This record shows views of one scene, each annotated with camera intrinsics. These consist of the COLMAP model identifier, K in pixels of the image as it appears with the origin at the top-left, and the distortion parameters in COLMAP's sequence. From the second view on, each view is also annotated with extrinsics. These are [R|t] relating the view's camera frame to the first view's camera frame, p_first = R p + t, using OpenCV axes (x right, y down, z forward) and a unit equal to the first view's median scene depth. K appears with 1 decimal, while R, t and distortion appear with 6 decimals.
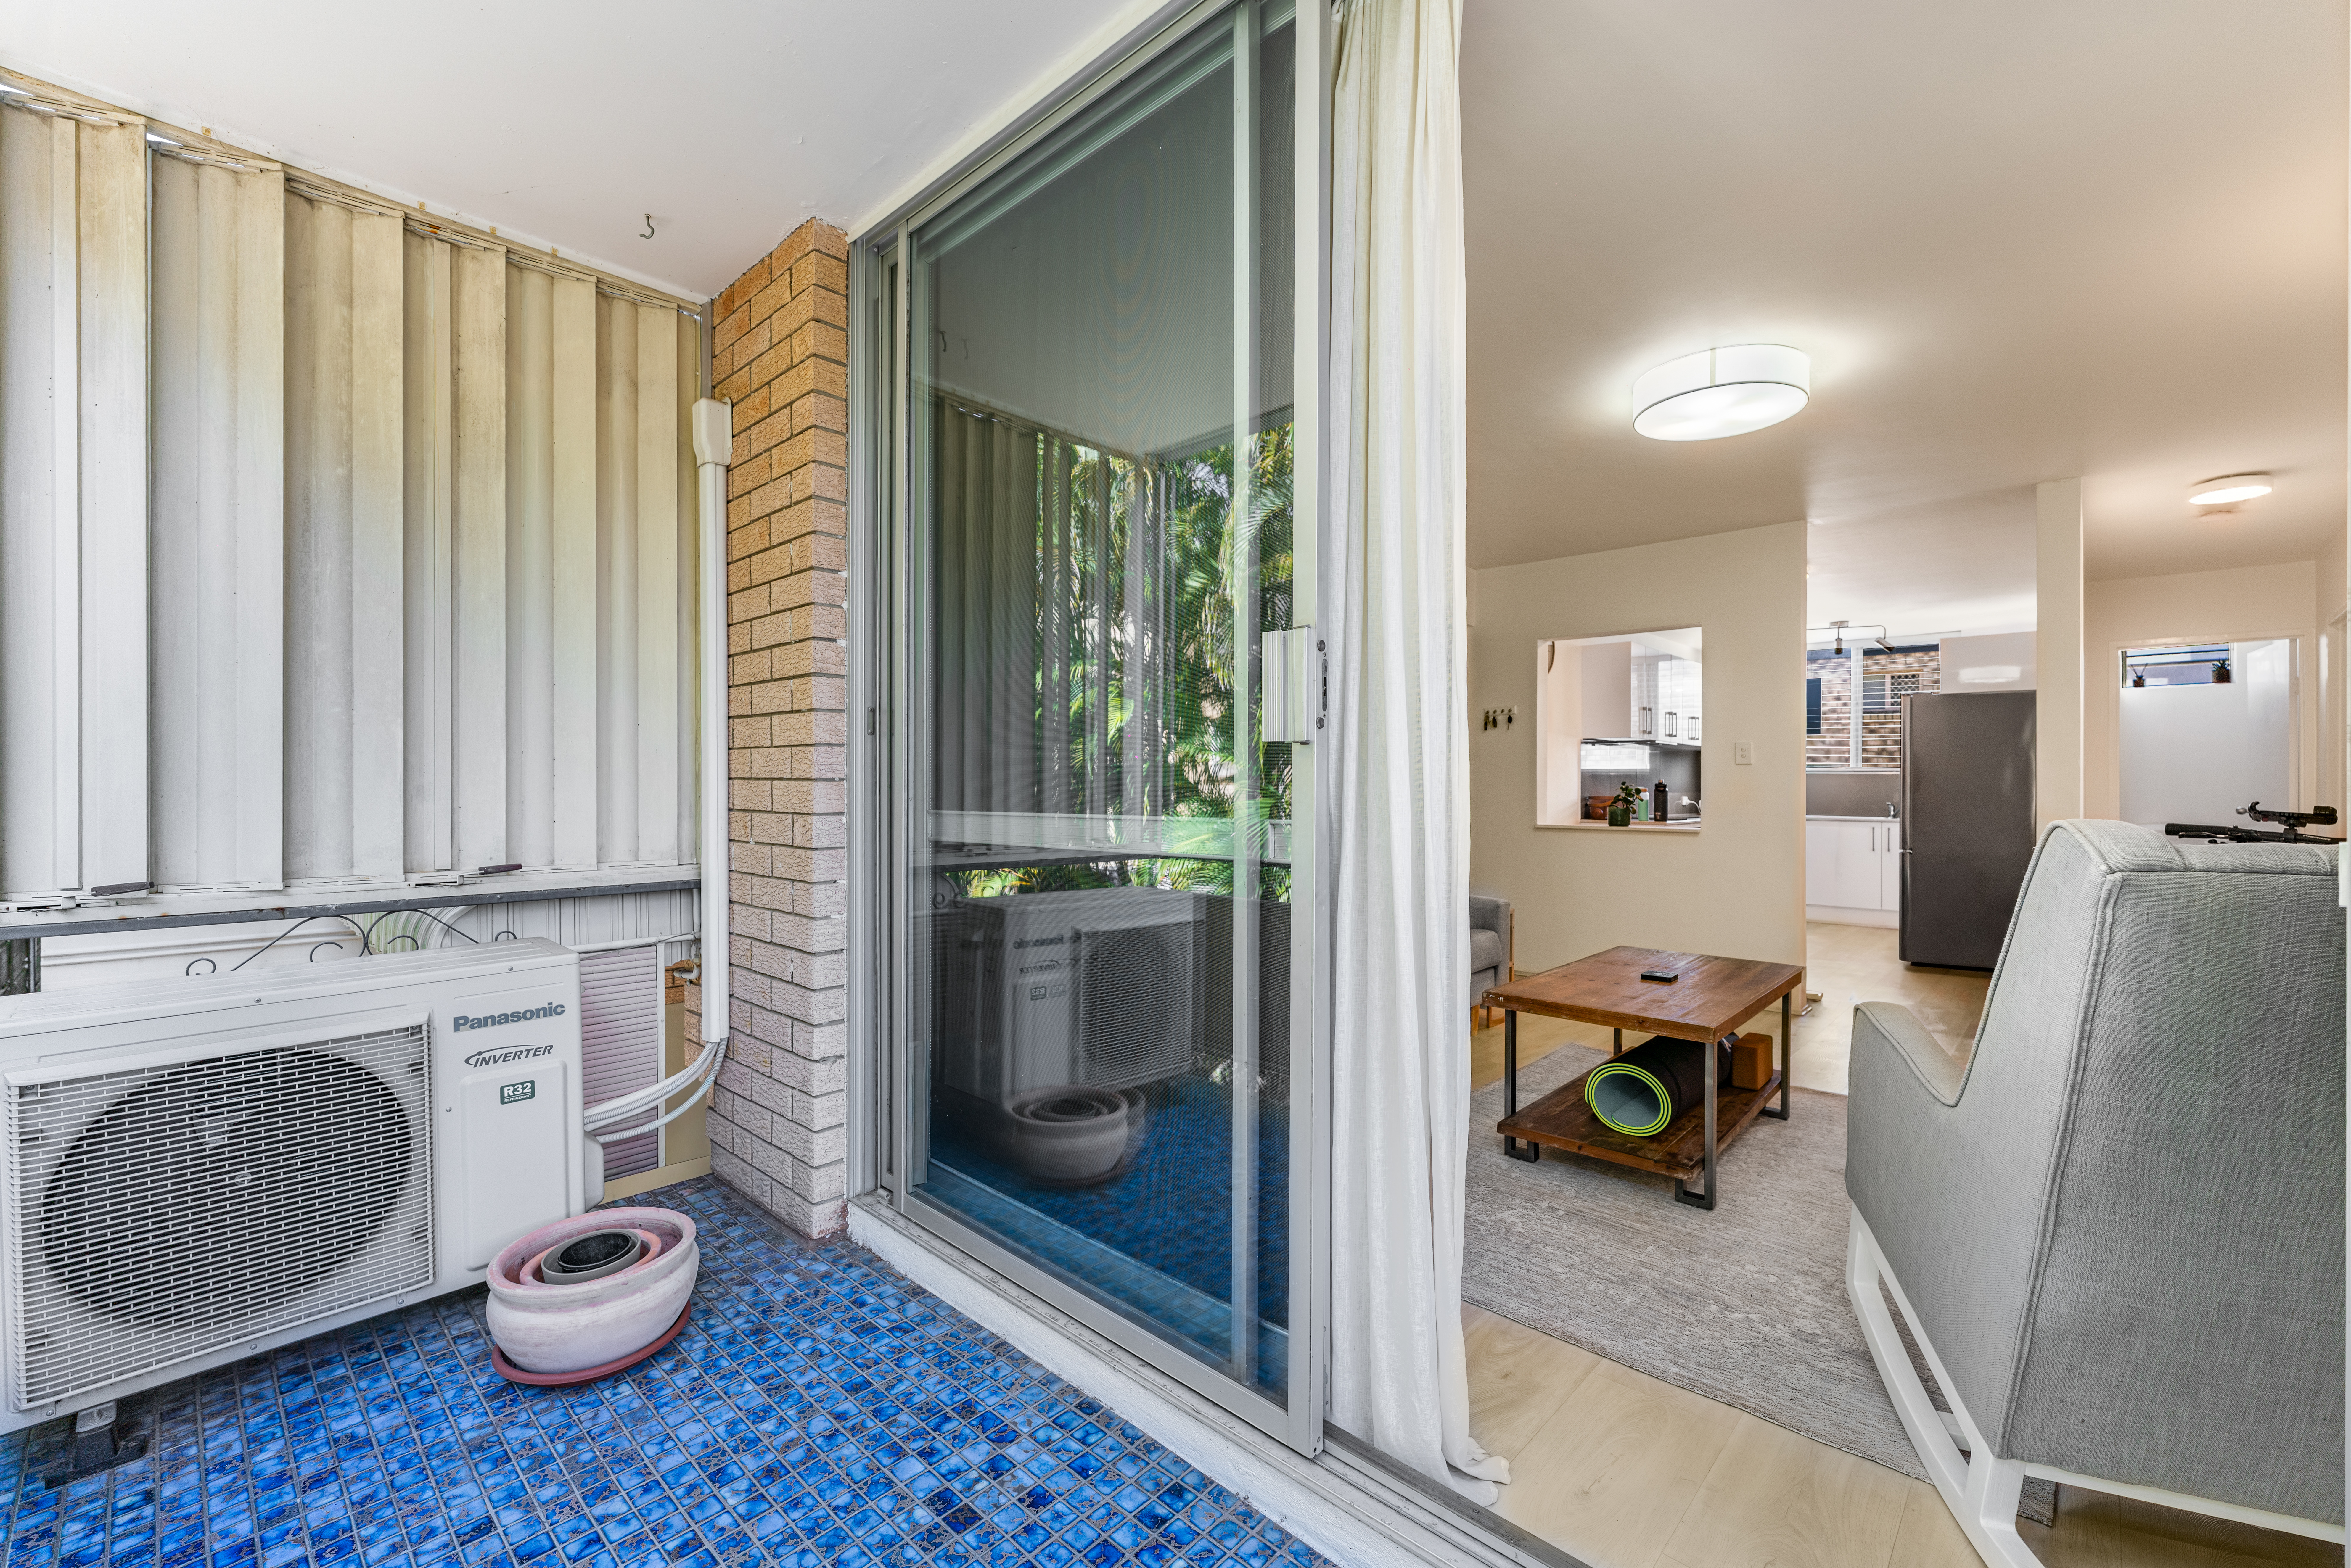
lens RADIAL K [[938.0, 0, 1173.2], [0, 938.0, 787.9], [0, 0, 1]] dist [-0.000348, 0.000210]
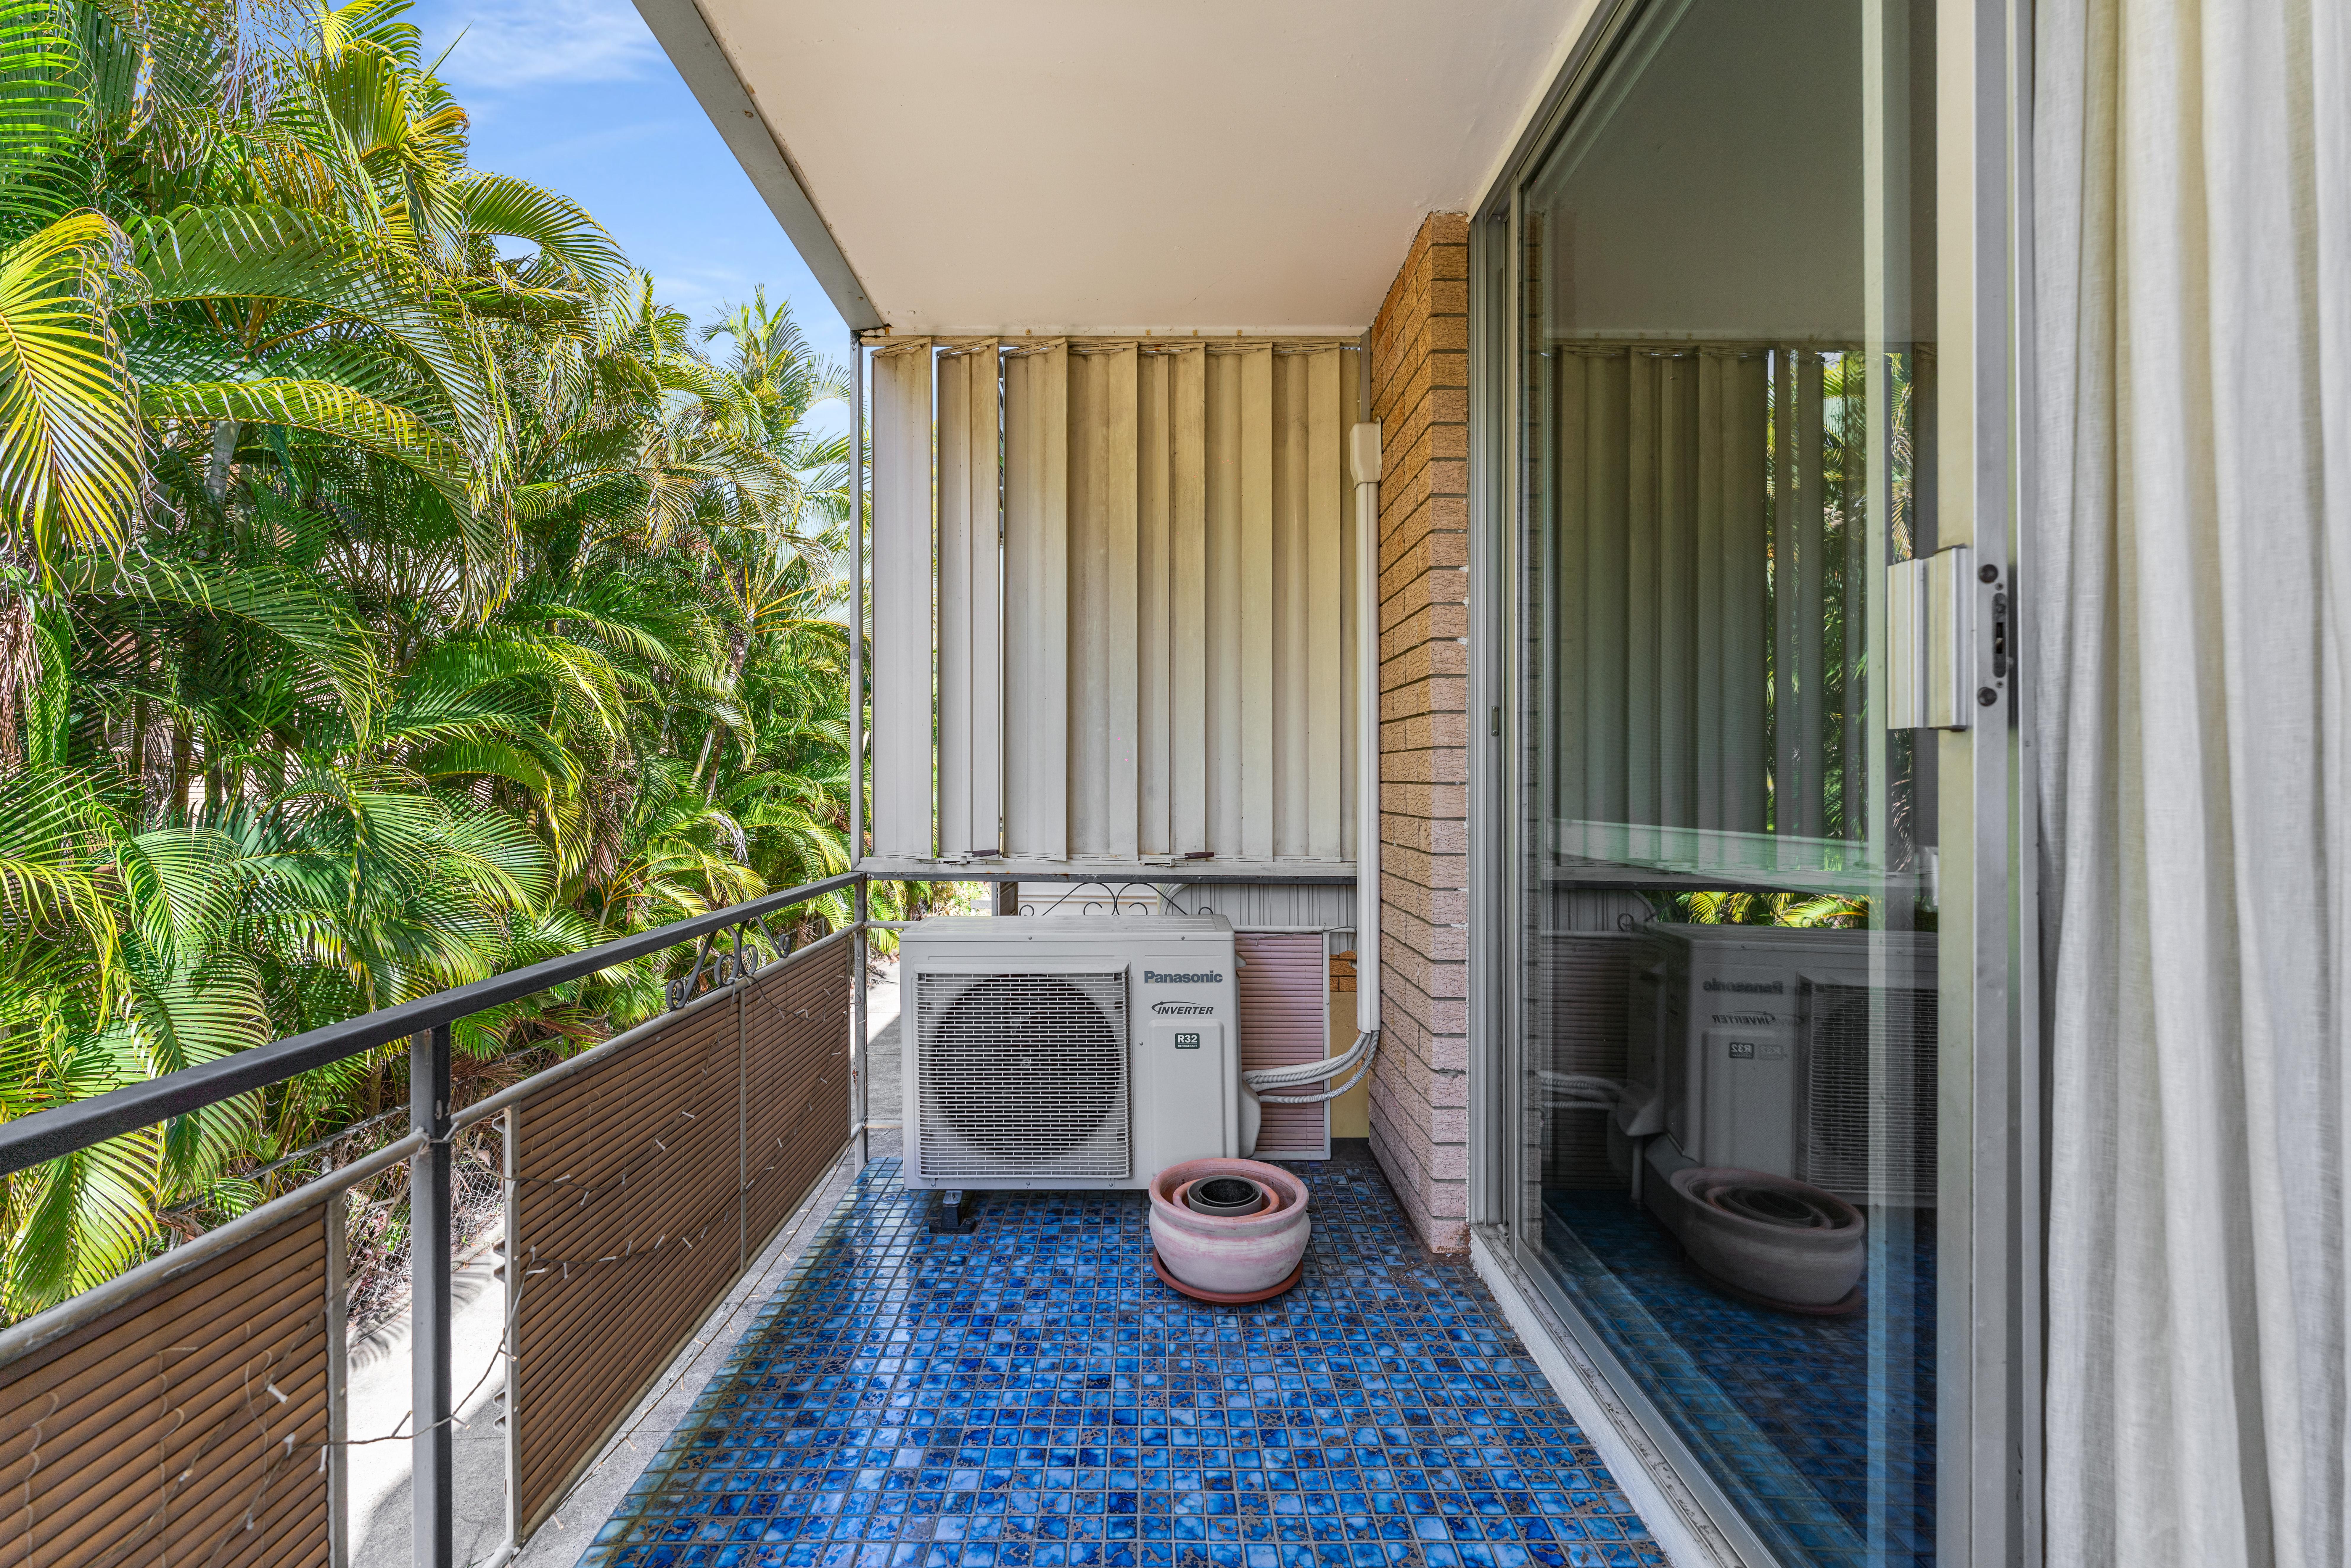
lens RADIAL K [[965.6, 0, 1175.5], [0, 965.6, 784.0], [0, 0, 1]] dist [0.001763, -0.000291]
pose [[0.698080, 0.005533, -0.715998, 0.161216], [-0.011247, 0.999932, -0.003238, -0.001794], [0.715931, 0.010314, 0.698095, 0.107668]]
